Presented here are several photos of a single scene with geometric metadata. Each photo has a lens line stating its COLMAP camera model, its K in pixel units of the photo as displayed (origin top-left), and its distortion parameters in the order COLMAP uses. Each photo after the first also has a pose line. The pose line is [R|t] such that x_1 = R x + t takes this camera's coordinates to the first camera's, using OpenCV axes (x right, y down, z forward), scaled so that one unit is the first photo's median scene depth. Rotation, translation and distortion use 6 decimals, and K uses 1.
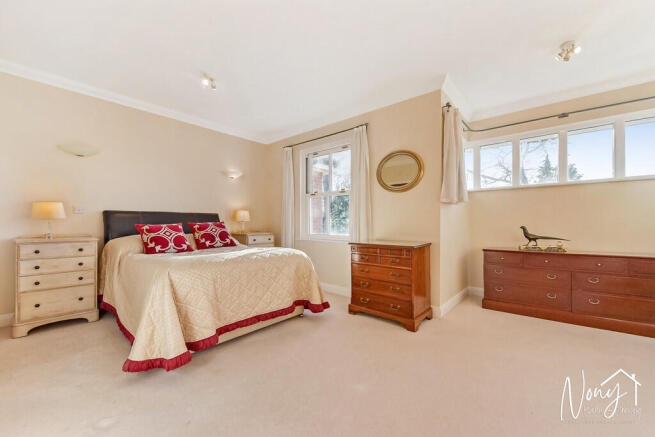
lens RADIAL K [[263.3, 0, 332.4], [0, 263.3, 219.7], [0, 0, 1]] dist [-0.003160, -0.002264]
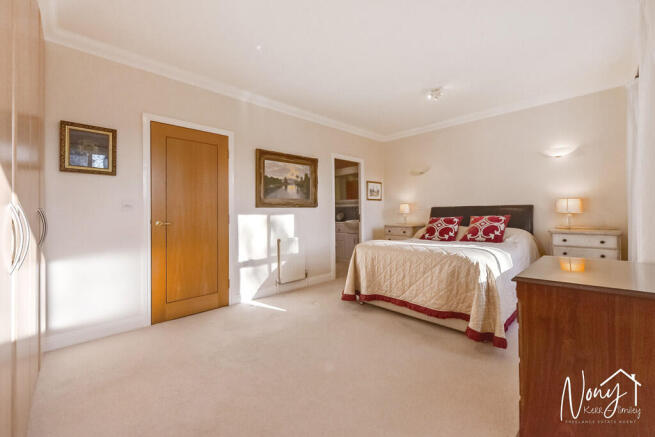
lens RADIAL K [[263.3, 0, 333.8], [0, 263.3, 215.2], [0, 0, 1]] dist [-0.003160, -0.002264]
pose [[-0.095129, -0.000992, -0.995464, 0.471548], [0.018161, 0.999831, -0.002731, 0.001086], [0.995299, -0.018339, -0.095095, 0.457534]]
